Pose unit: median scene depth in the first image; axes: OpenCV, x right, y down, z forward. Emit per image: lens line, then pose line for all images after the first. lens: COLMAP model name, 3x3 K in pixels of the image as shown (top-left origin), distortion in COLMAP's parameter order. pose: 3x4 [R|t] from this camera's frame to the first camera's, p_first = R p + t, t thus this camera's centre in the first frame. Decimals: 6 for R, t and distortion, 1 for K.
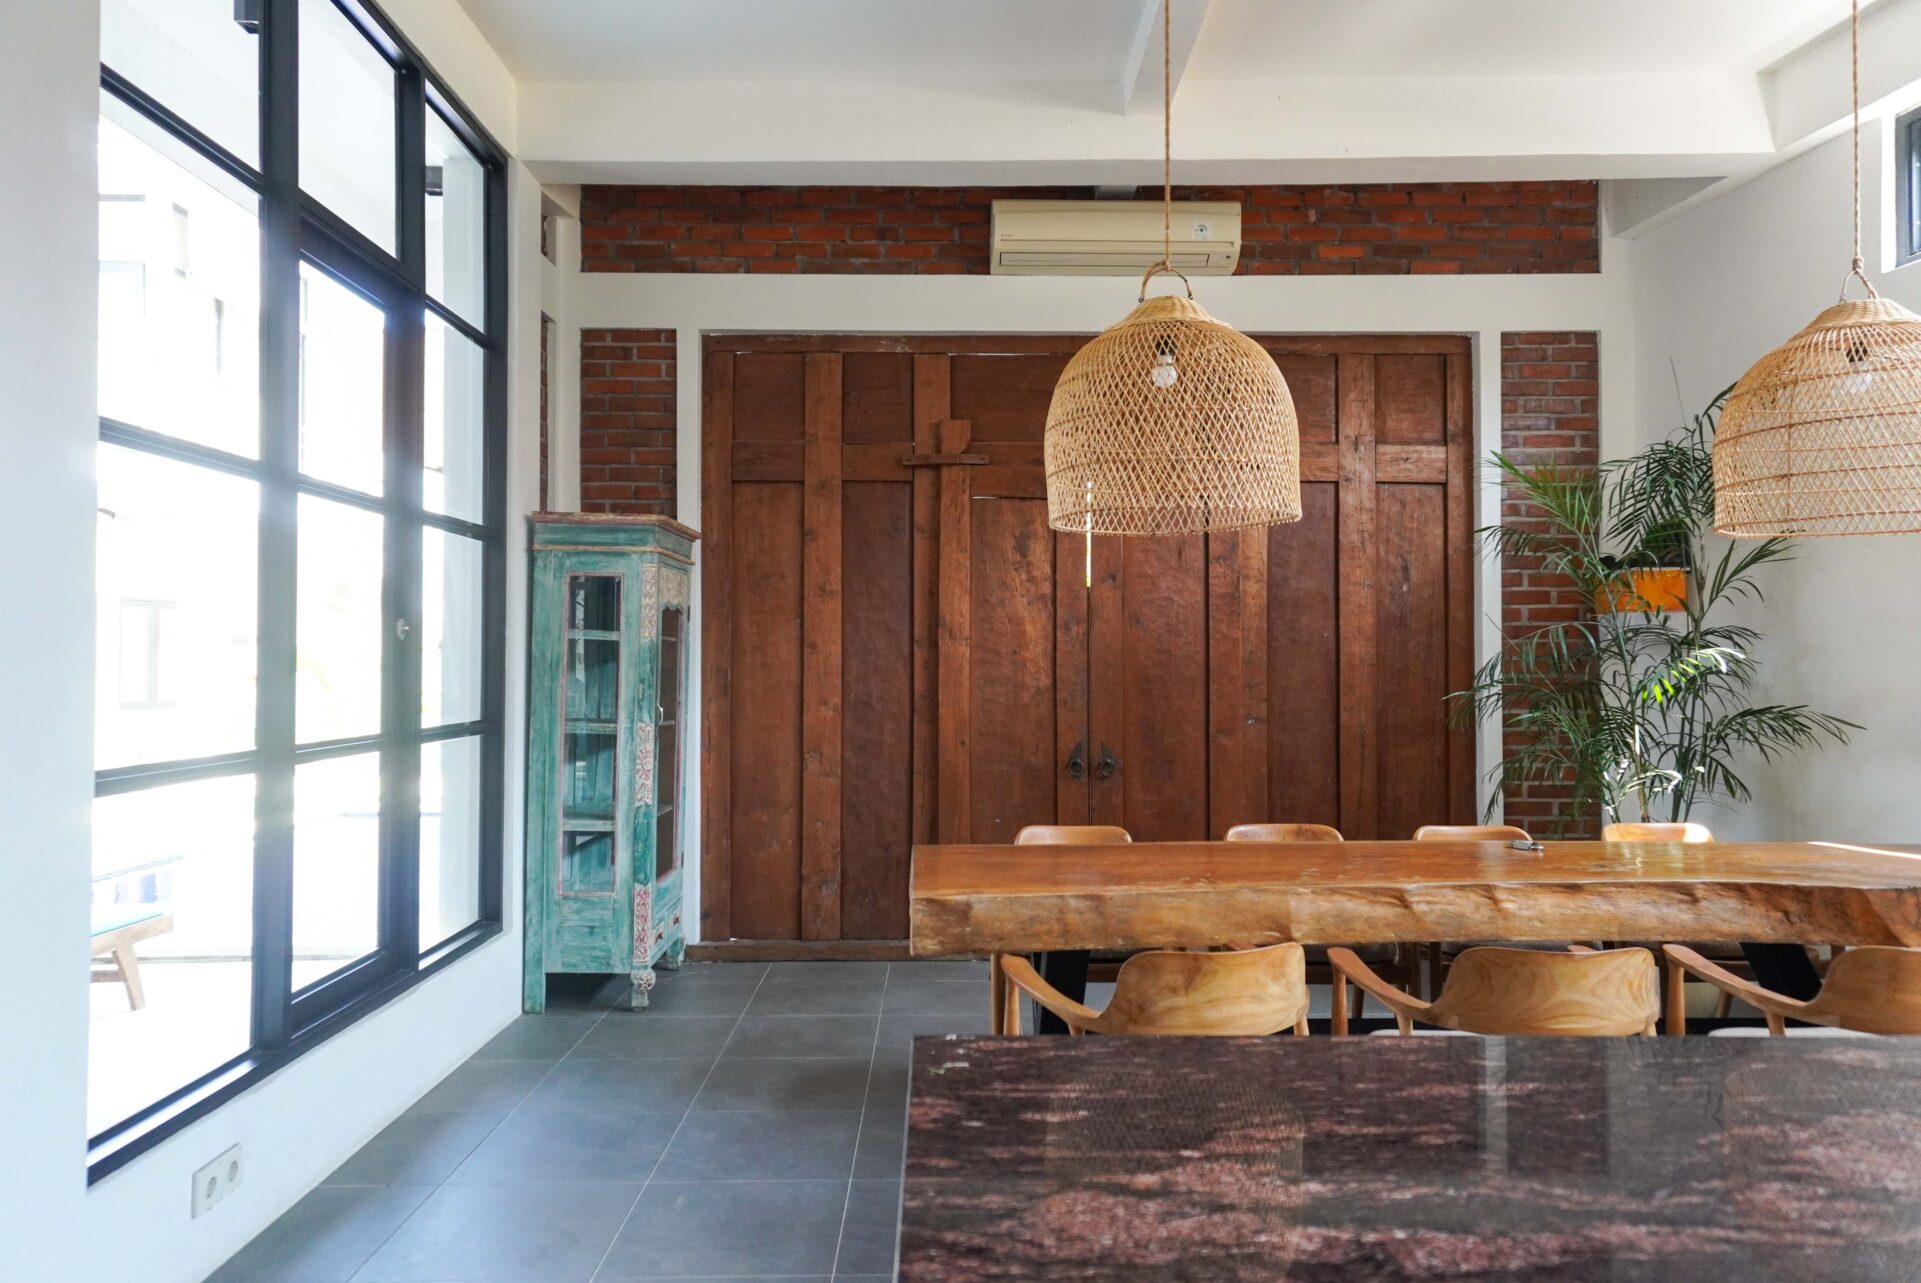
lens RADIAL K [[1316.7, 0, 960.5], [0, 1316.7, 641.5], [0, 0, 1]] dist [0.019297, 0.000696]
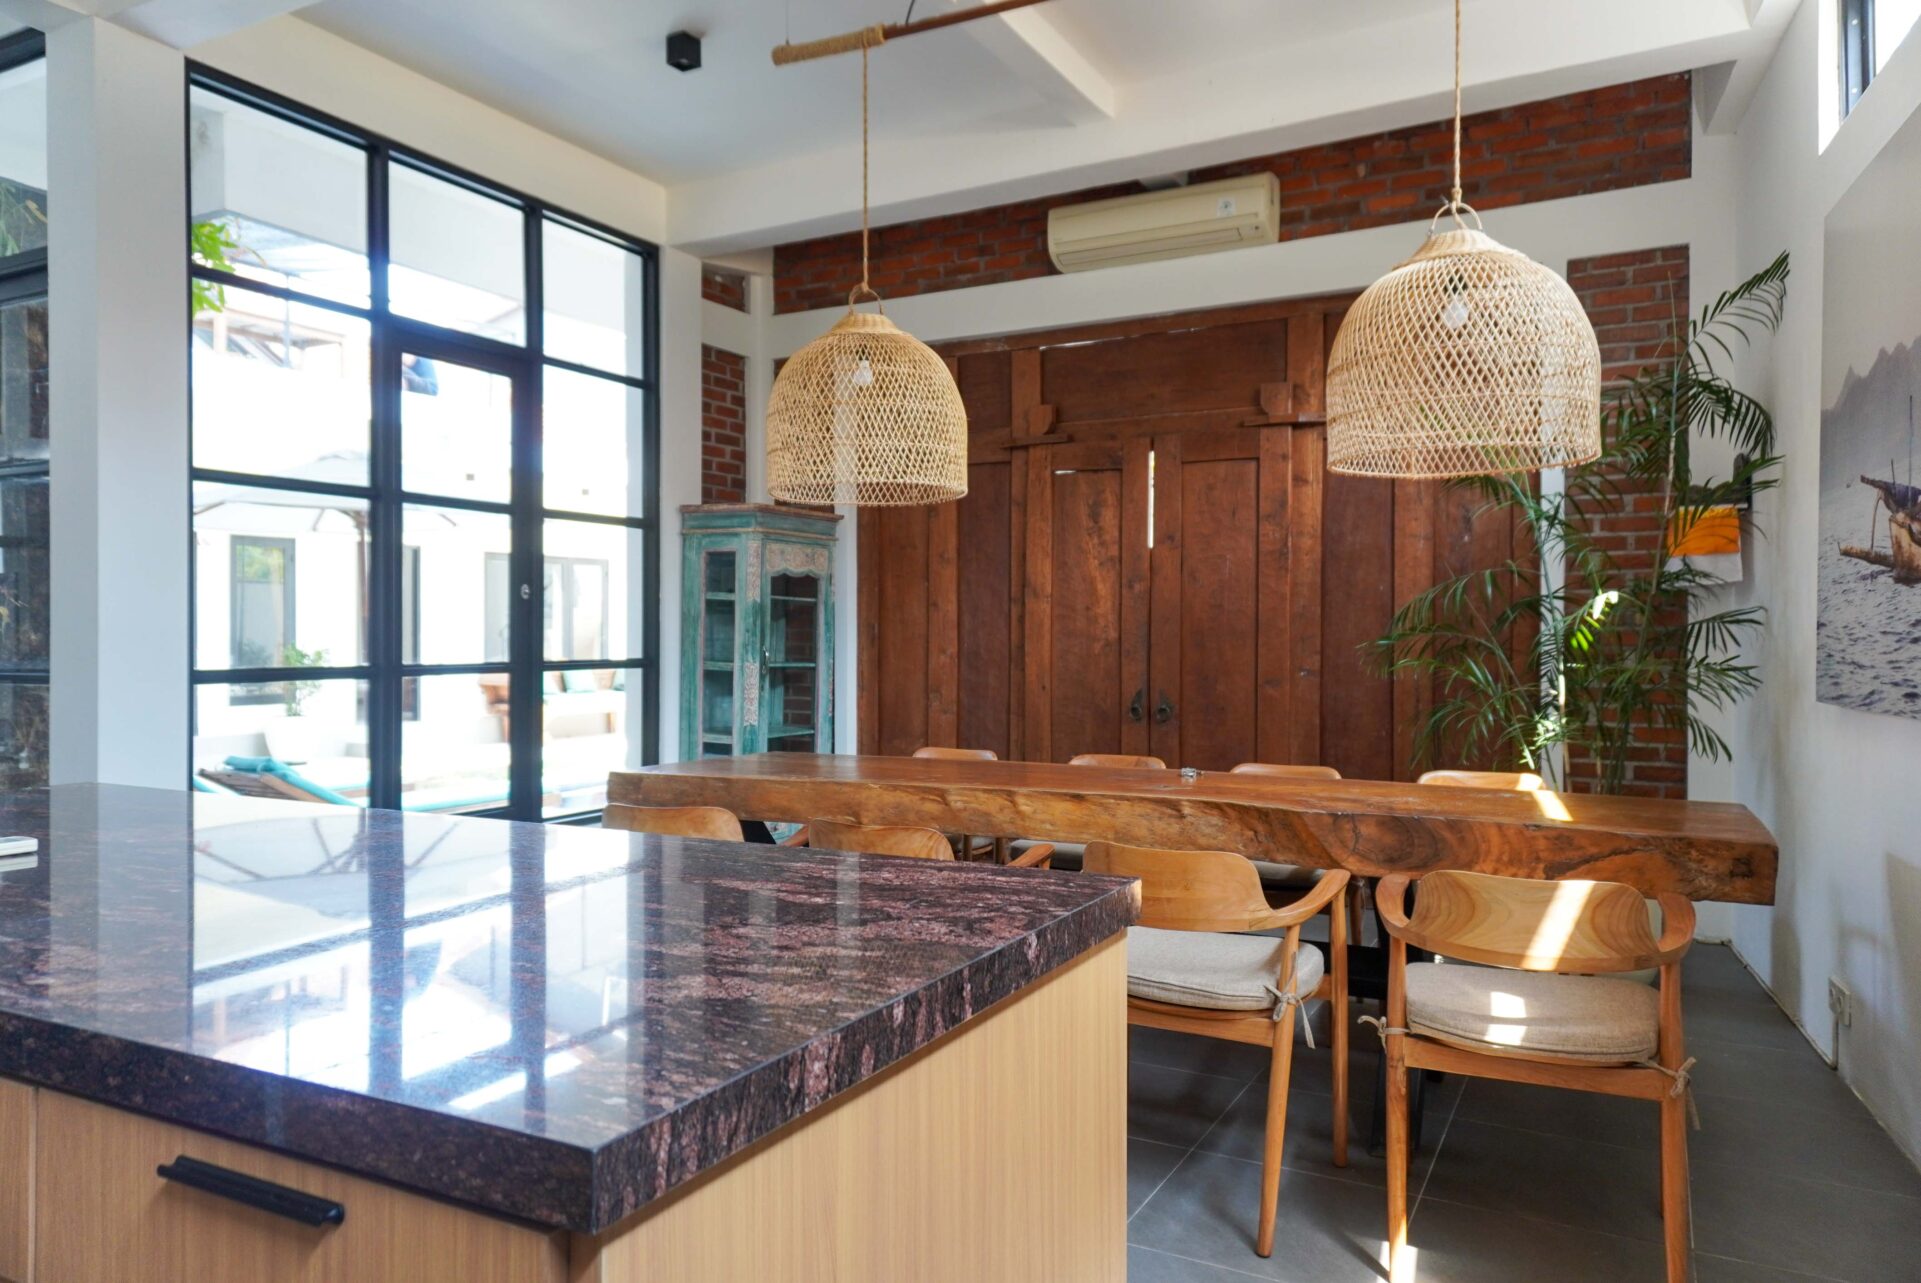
lens RADIAL K [[1287.4, 0, 952.8], [0, 1287.4, 636.5], [0, 0, 1]] dist [0.028307, 0.001575]
pose [[0.872620, 0.002103, -0.488395, 0.477780], [0.006169, 0.999863, 0.015328, 0.014670], [0.488361, -0.016388, 0.872488, -0.015997]]
